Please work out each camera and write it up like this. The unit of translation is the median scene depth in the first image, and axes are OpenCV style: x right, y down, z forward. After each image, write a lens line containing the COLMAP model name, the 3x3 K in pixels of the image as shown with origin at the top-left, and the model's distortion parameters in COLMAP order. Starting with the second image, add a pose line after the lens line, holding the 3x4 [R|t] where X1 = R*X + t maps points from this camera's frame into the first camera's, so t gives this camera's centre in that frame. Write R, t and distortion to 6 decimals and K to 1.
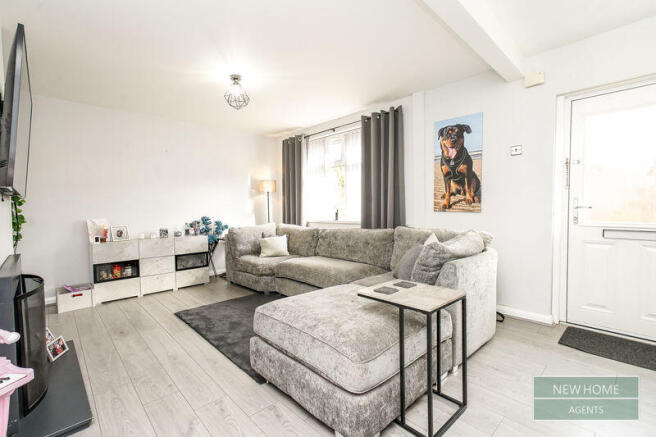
lens RADIAL K [[298.0, 0, 328.1], [0, 298.0, 220.5], [0, 0, 1]] dist [-0.002125, 0.000004]
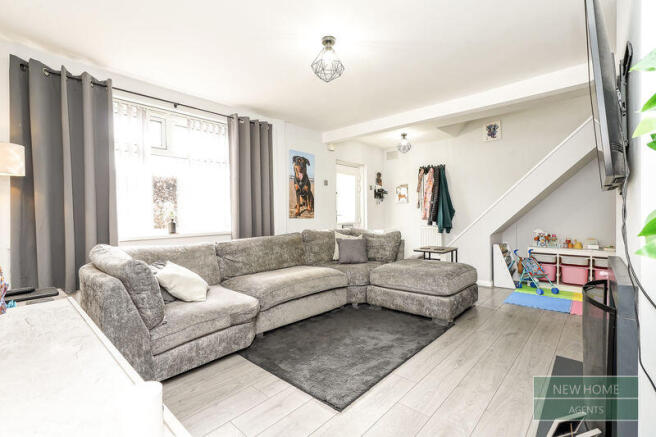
lens RADIAL K [[298.0, 0, 326.5], [0, 298.0, 215.7], [0, 0, 1]] dist [-0.002125, 0.000004]
pose [[-0.069502, -0.002046, 0.997580, -0.954651], [0.048062, 0.998830, 0.005397, -0.041102], [-0.996423, 0.048321, -0.069322, 0.952186]]
